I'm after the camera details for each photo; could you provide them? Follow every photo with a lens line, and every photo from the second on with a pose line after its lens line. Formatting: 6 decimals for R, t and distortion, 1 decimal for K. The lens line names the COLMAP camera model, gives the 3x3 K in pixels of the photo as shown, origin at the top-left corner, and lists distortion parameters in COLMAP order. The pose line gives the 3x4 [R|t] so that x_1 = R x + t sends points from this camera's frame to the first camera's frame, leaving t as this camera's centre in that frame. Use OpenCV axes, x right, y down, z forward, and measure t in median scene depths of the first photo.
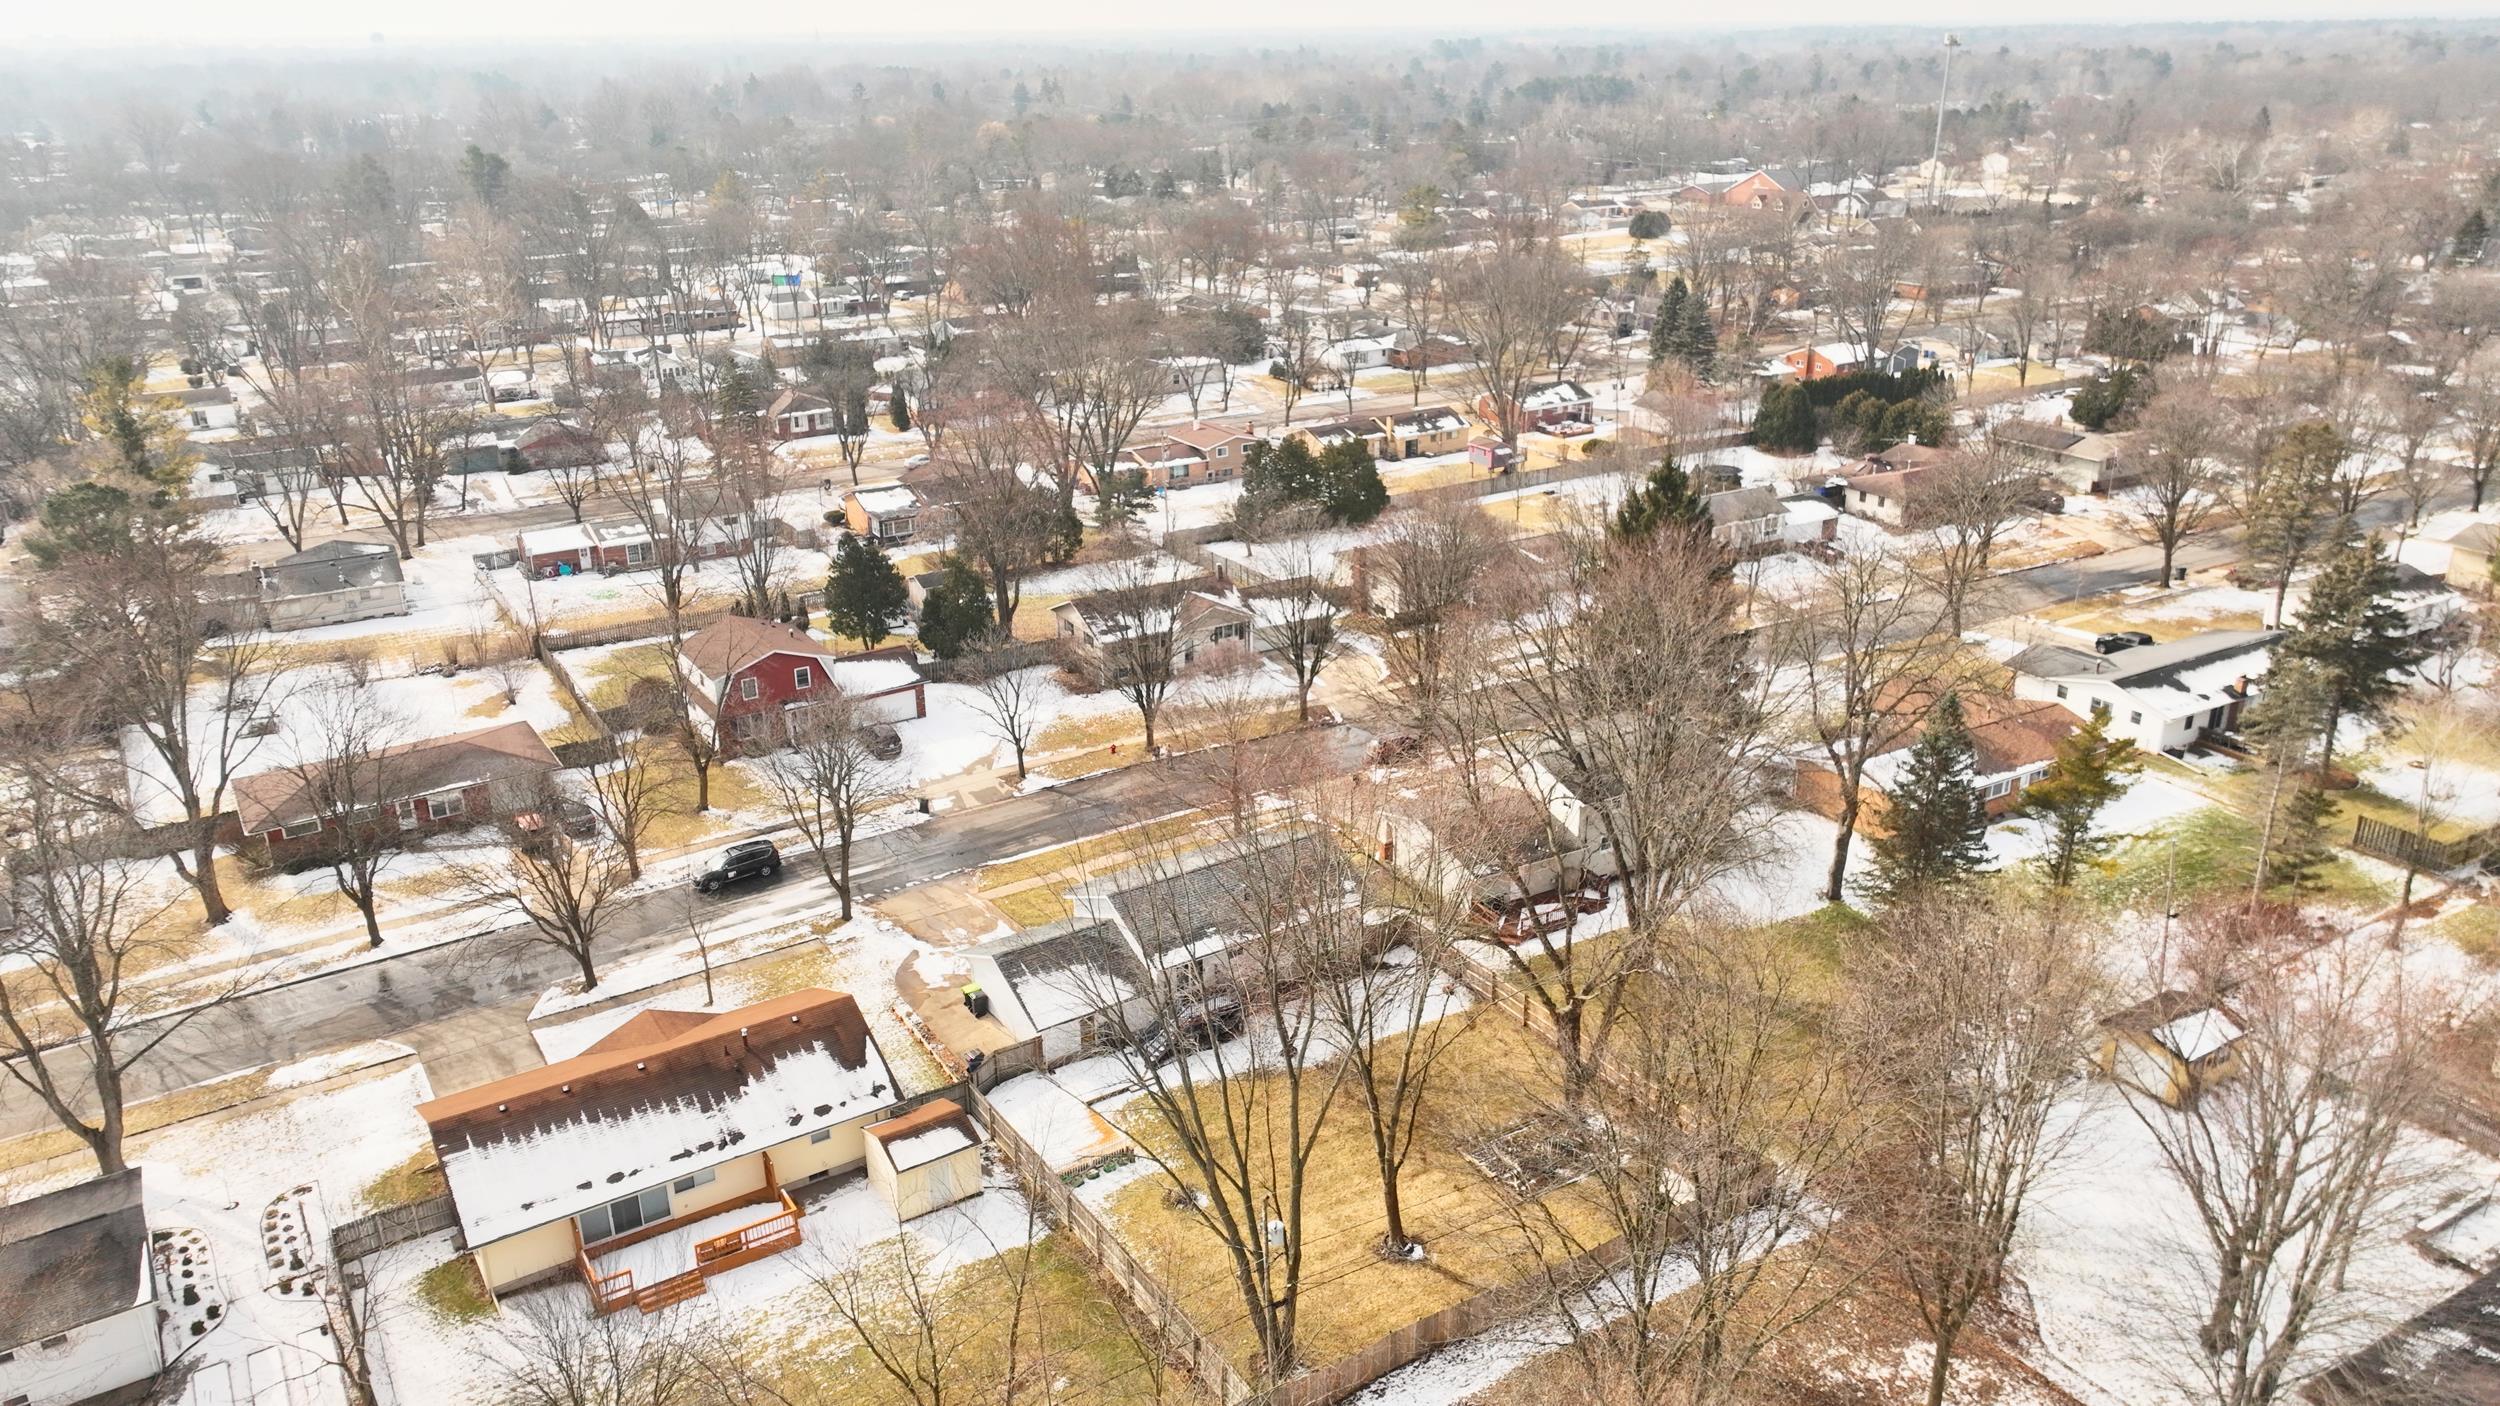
lens RADIAL K [[1738.9, 0, 1253.2], [0, 1738.9, 703.7], [0, 0, 1]] dist [-0.001658, -0.002813]
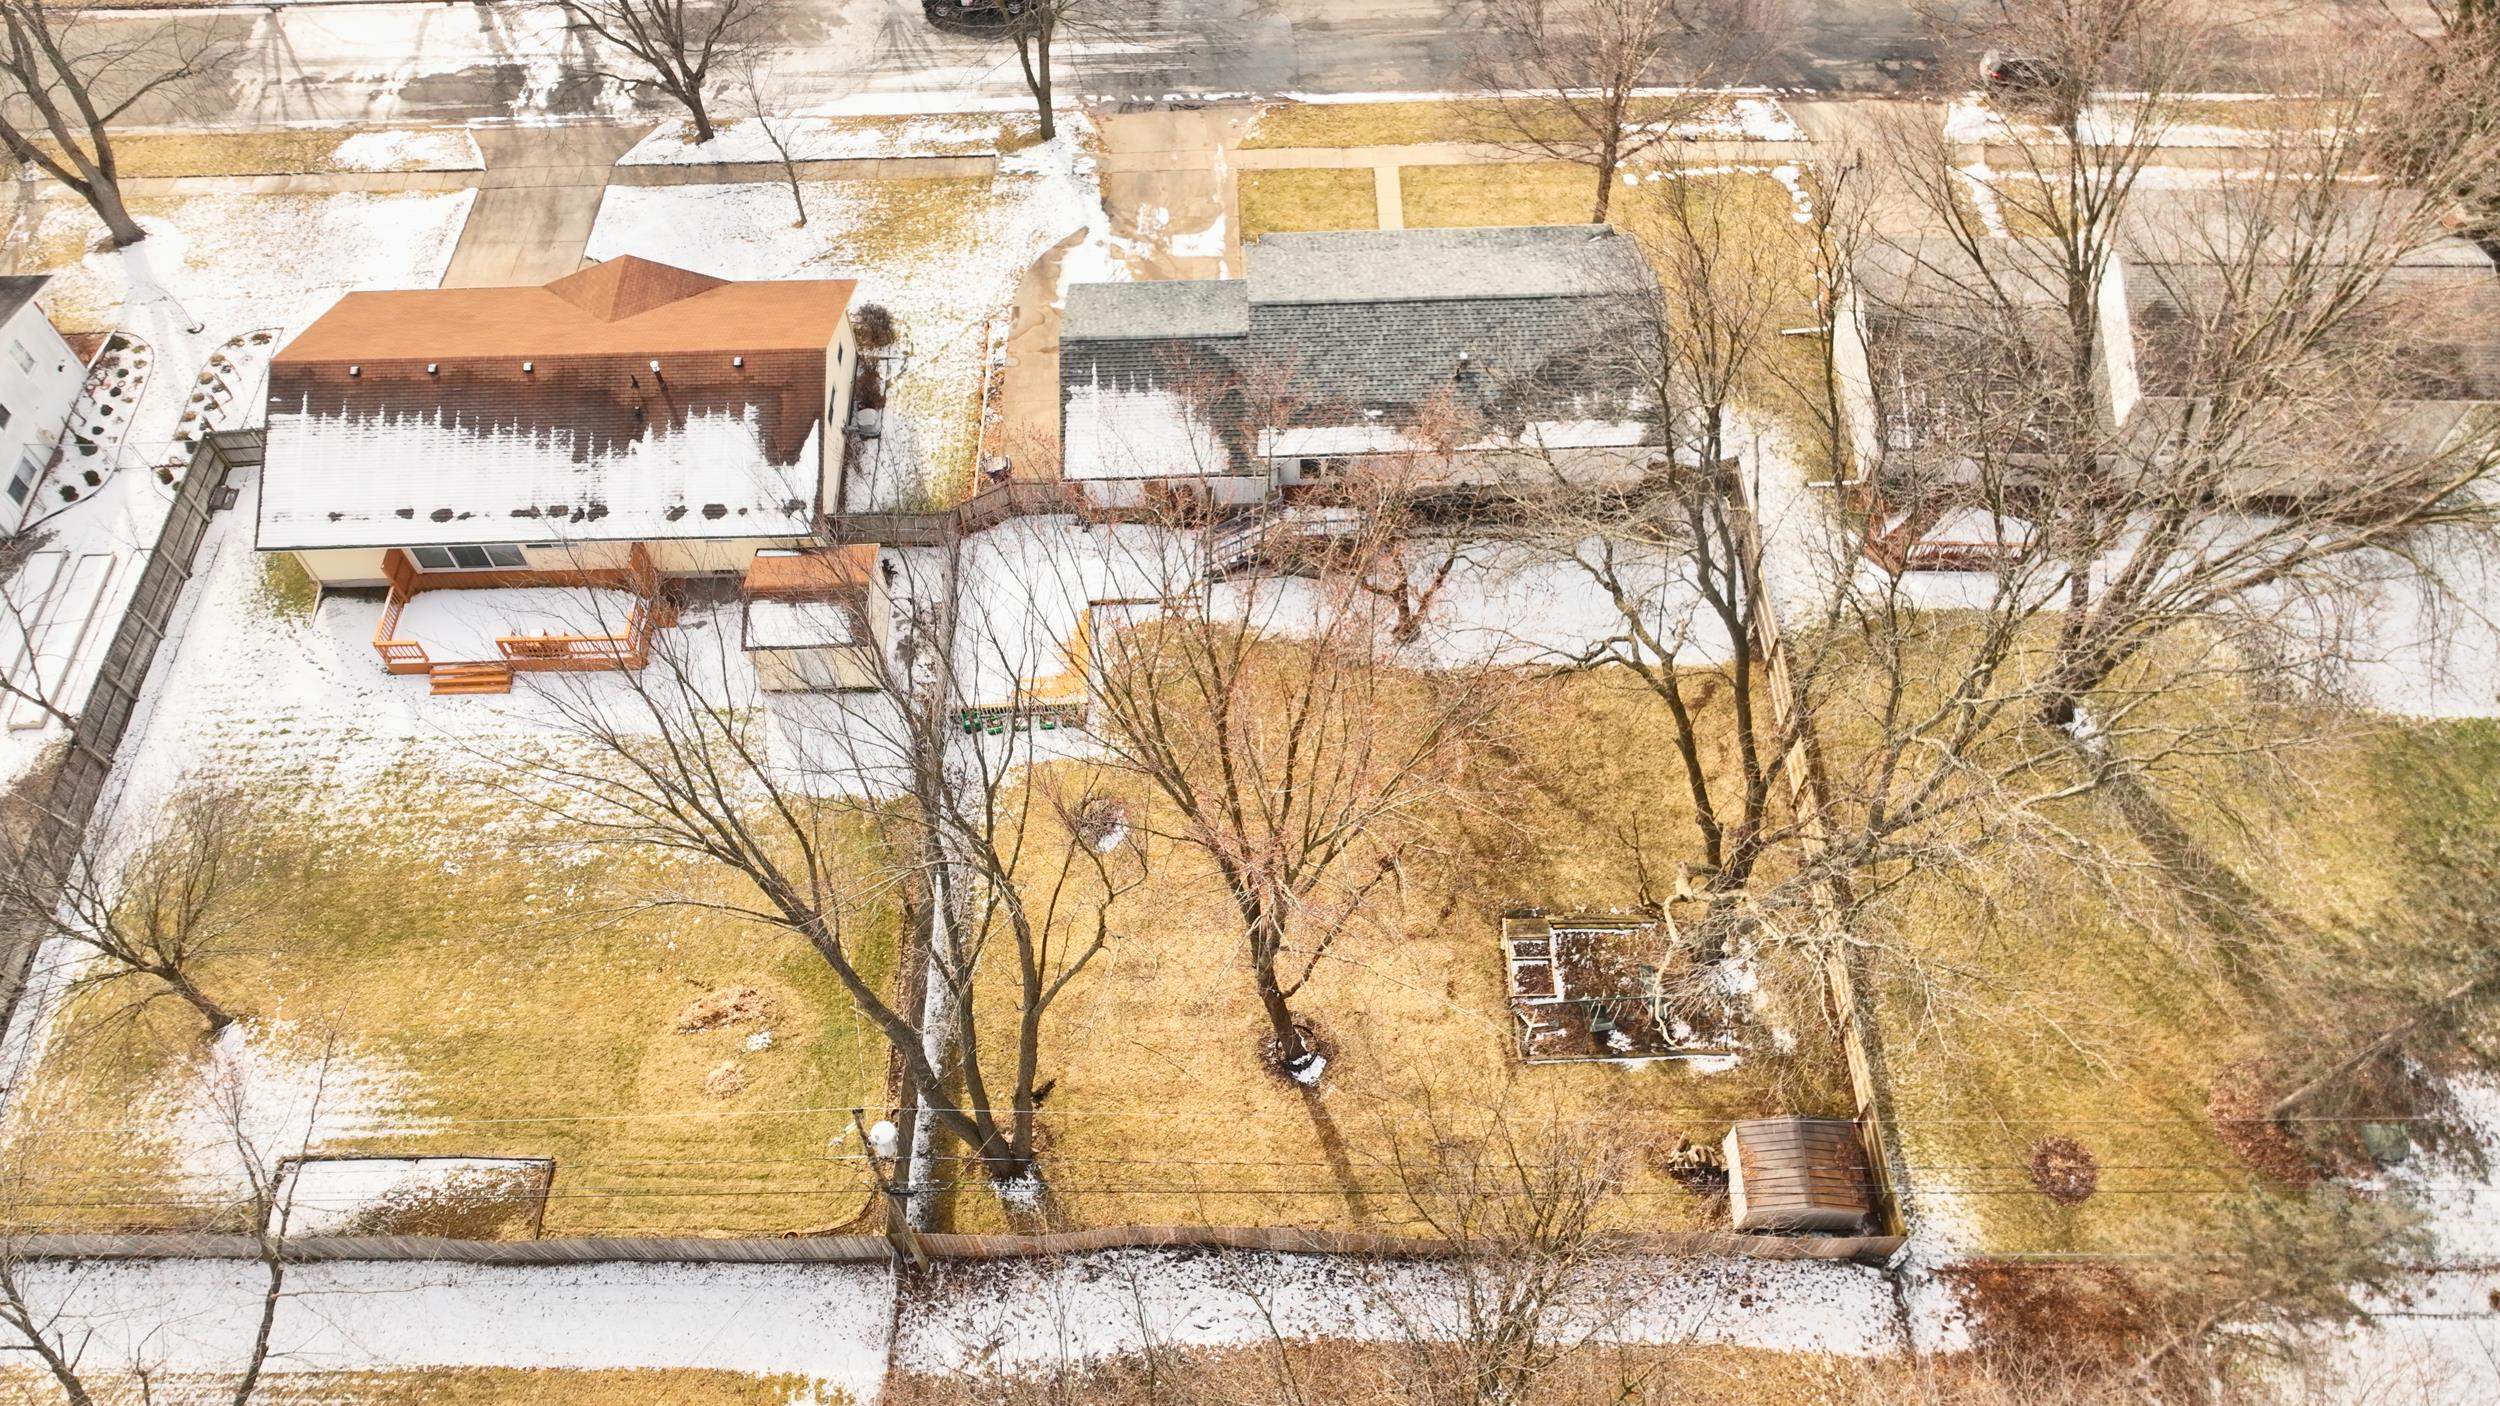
lens RADIAL K [[1738.9, 0, 1248.4], [0, 1738.9, 696.7], [0, 0, 1]] dist [-0.001658, -0.002813]
pose [[0.848379, 0.441889, -0.291525, 0.200730], [-0.190383, 0.768511, 0.610856, -0.205527], [0.493971, -0.462736, 0.736117, 0.533271]]
